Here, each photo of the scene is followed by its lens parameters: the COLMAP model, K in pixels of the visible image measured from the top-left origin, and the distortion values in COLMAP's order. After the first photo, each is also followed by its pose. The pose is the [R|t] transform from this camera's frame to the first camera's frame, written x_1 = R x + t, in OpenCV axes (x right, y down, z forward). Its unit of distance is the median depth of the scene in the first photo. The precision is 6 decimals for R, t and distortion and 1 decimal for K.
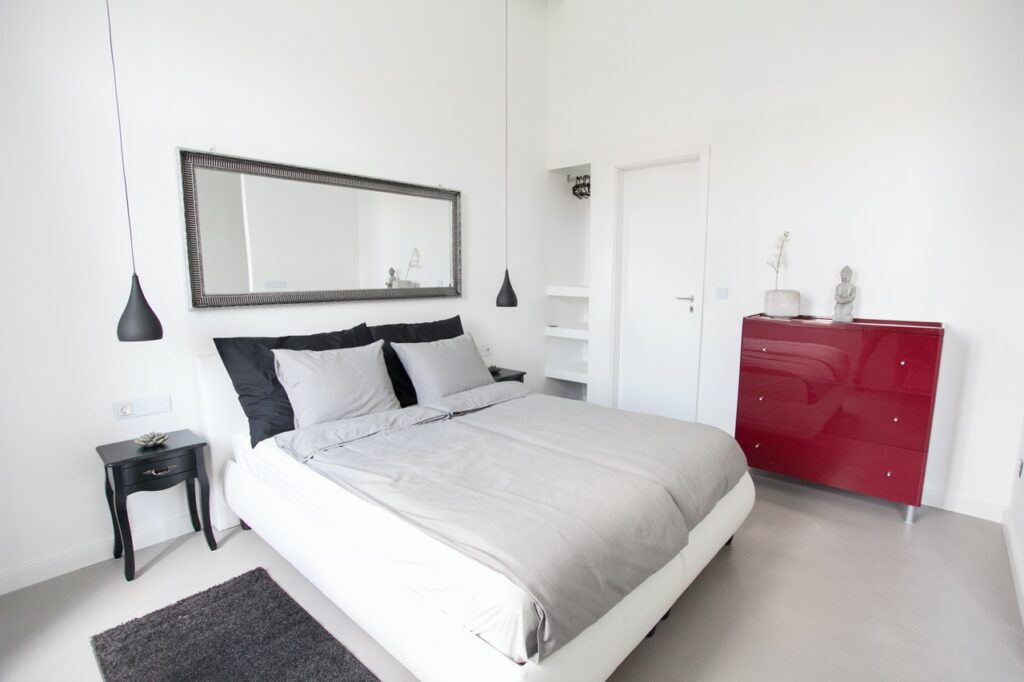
lens RADIAL K [[508.9, 0, 520.1], [0, 508.9, 341.6], [0, 0, 1]] dist [-0.064090, 0.012307]
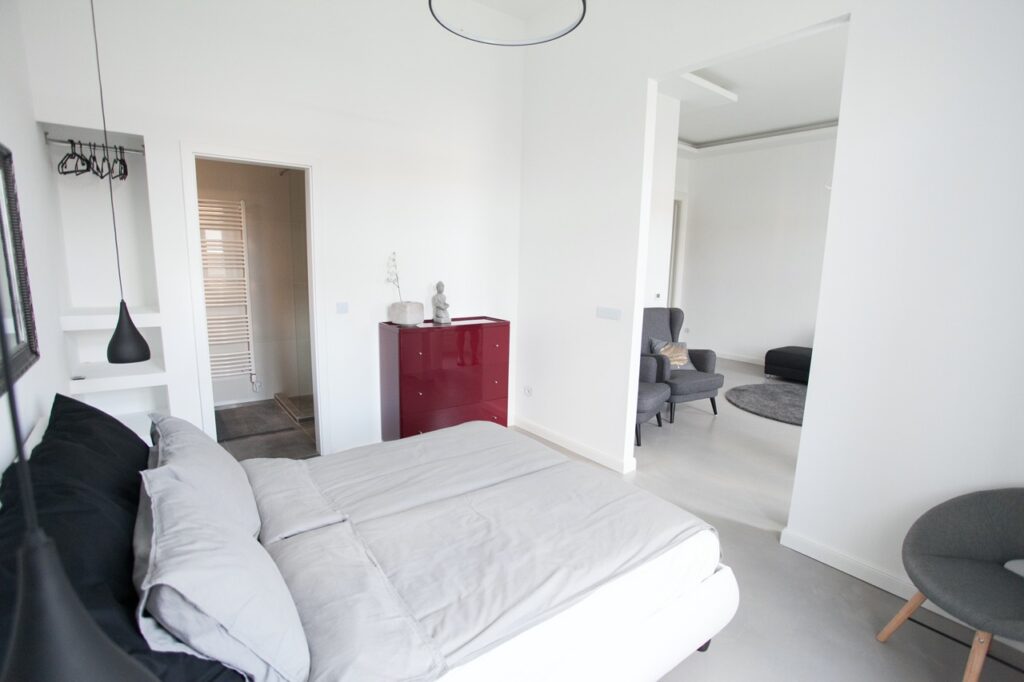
lens RADIAL K [[508.9, 0, 515.5], [0, 508.9, 342.2], [0, 0, 1]] dist [-0.064090, 0.012307]
pose [[0.164704, -0.154963, 0.974094, -0.703158], [0.106672, 0.984587, 0.138596, -0.165113], [-0.980558, 0.081082, 0.178696, 0.585207]]
